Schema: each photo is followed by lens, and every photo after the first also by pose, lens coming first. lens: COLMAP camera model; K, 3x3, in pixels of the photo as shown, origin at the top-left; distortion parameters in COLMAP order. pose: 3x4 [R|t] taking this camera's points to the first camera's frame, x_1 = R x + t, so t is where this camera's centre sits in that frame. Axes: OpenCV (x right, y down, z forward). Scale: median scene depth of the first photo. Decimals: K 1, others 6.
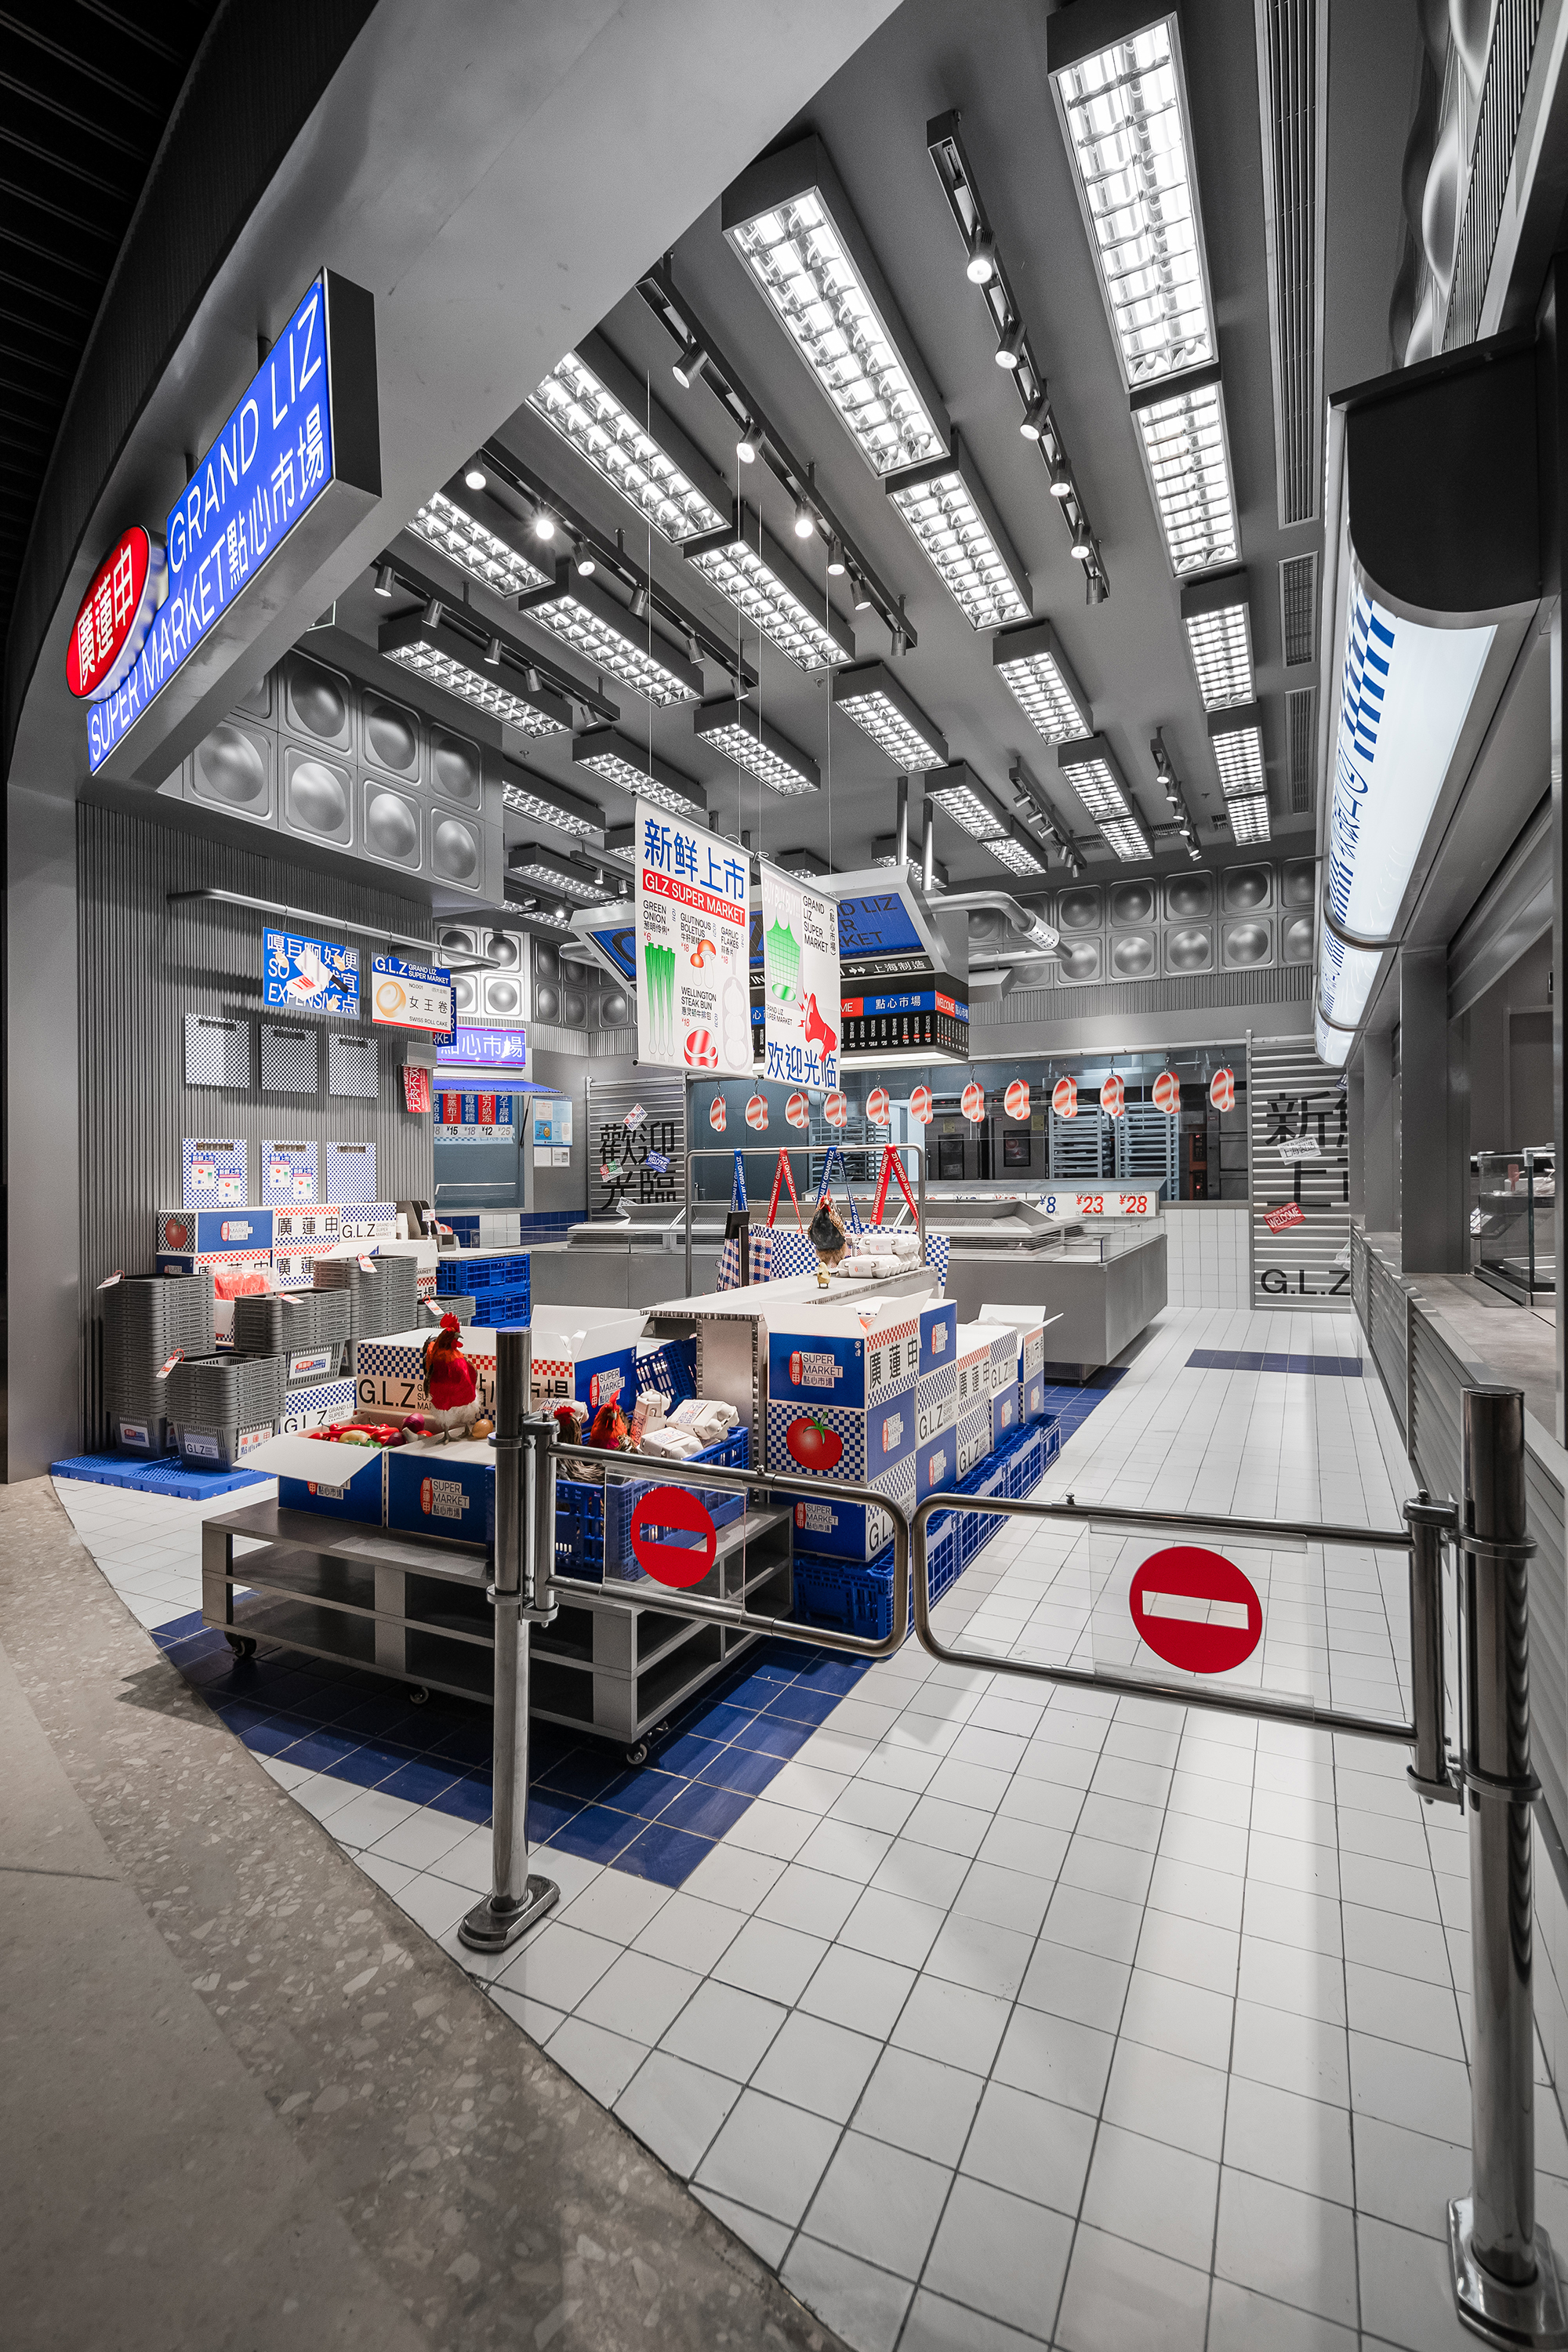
lens RADIAL K [[1050.4, 0, 787.4], [0, 1050.4, 1192.3], [0, 0, 1]] dist [-0.000790, -0.000020]
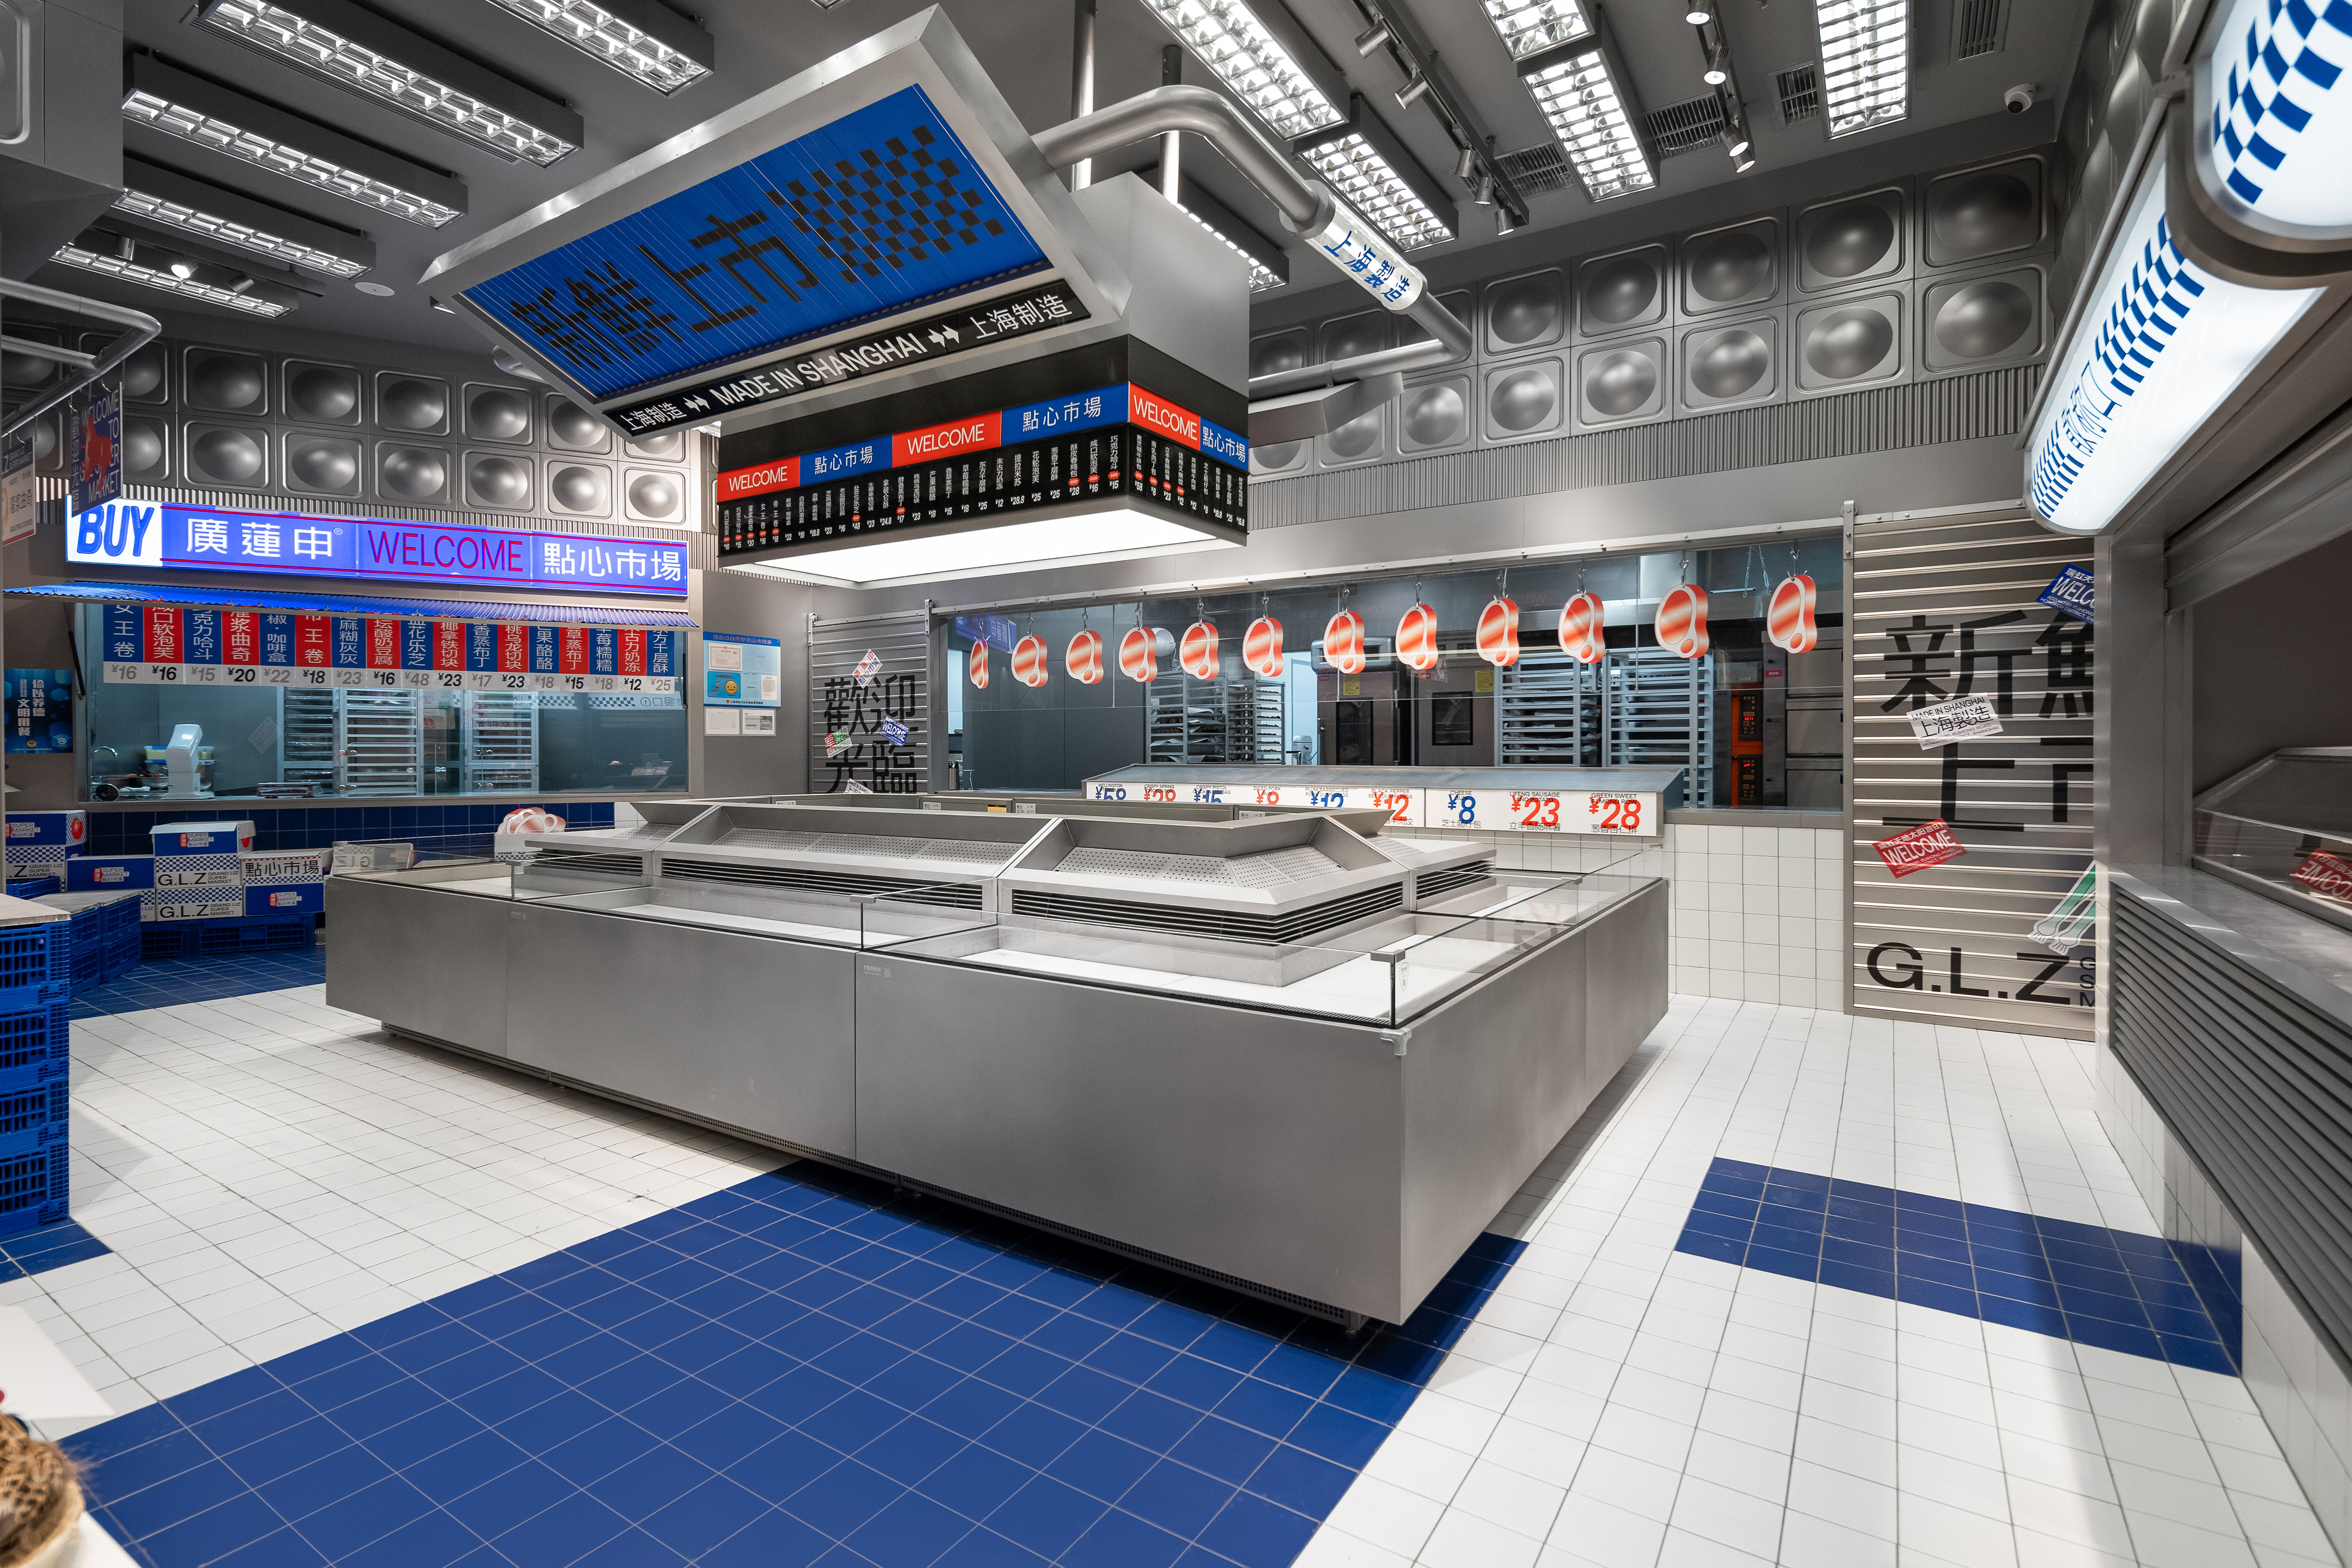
lens RADIAL K [[1164.7, 0, 973.2], [0, 1164.7, 757.1], [0, 0, 1]] dist [0.001357, -0.000082]
pose [[0.976474, 0.016992, -0.214966, 0.175078], [-0.018777, 0.999804, -0.006265, -0.013096], [0.214817, 0.010154, 0.976601, 0.428266]]
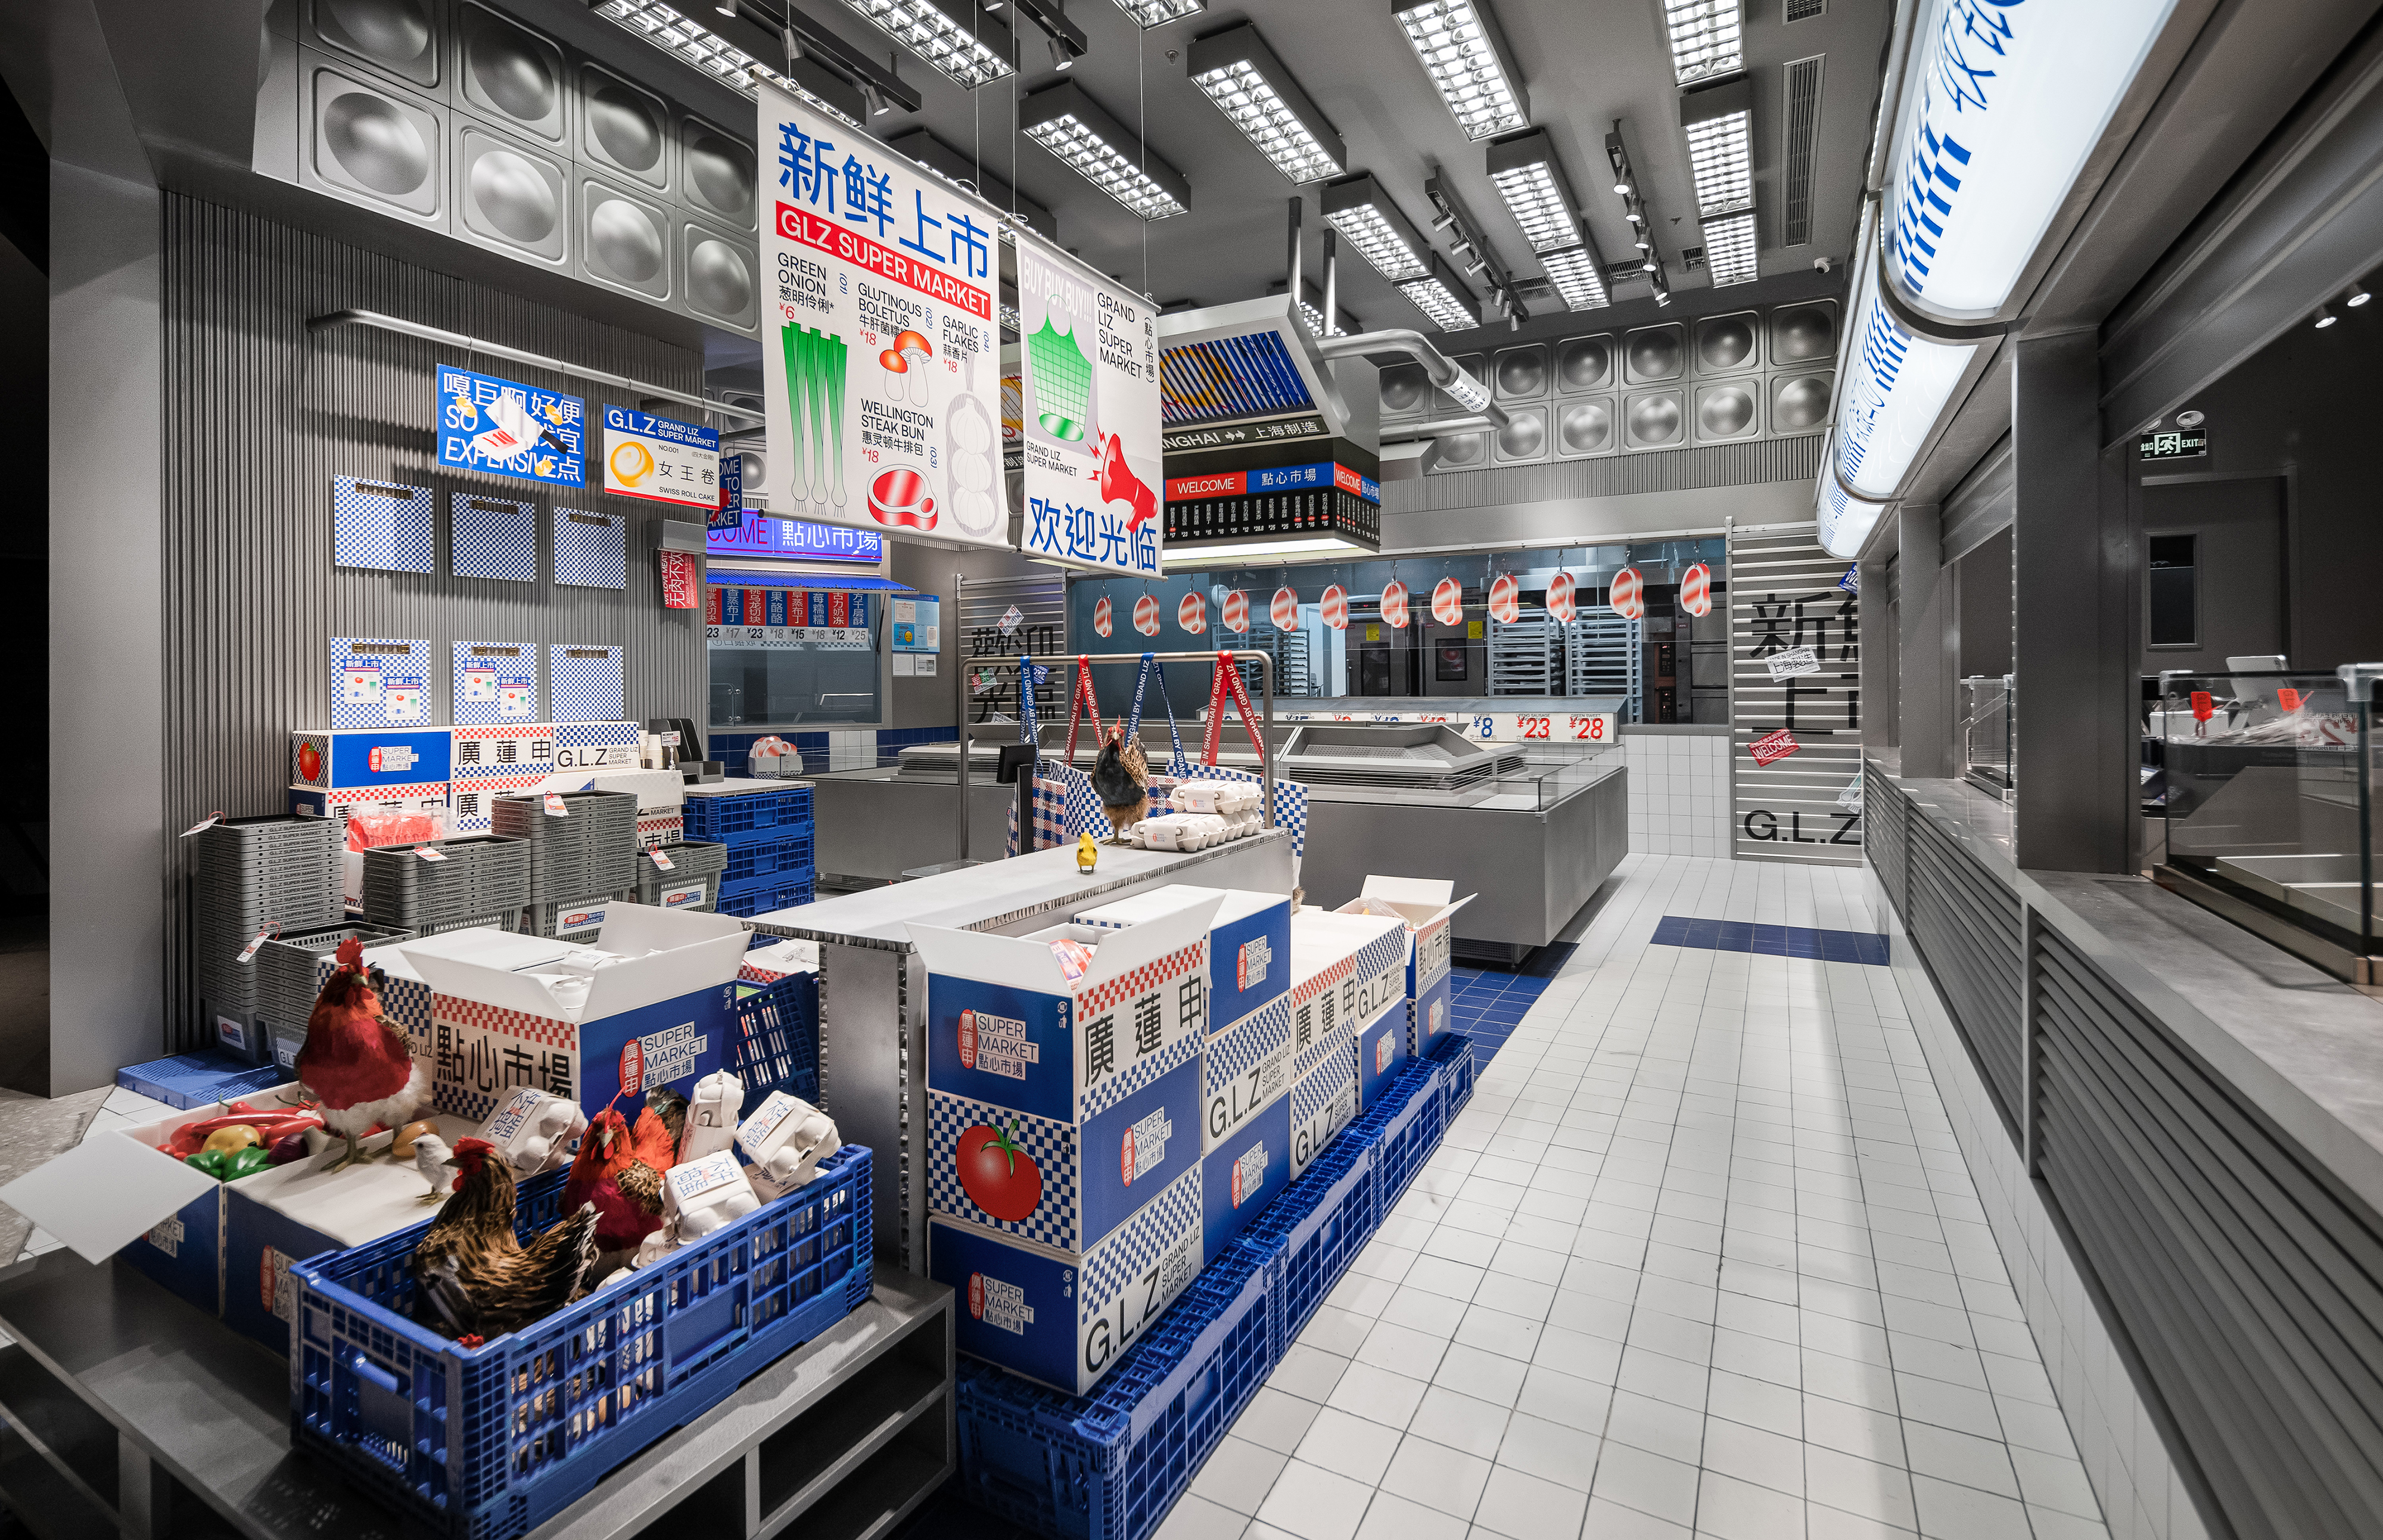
lens RADIAL K [[1114.2, 0, 1183.2], [0, 1114.2, 677.0], [0, 0, 1]] dist [0.001237, 0.000035]
pose [[0.999409, 0.008439, -0.033333, 0.061506], [-0.009251, 0.999662, -0.024282, -0.006866], [0.033117, 0.024576, 0.999149, 0.167267]]
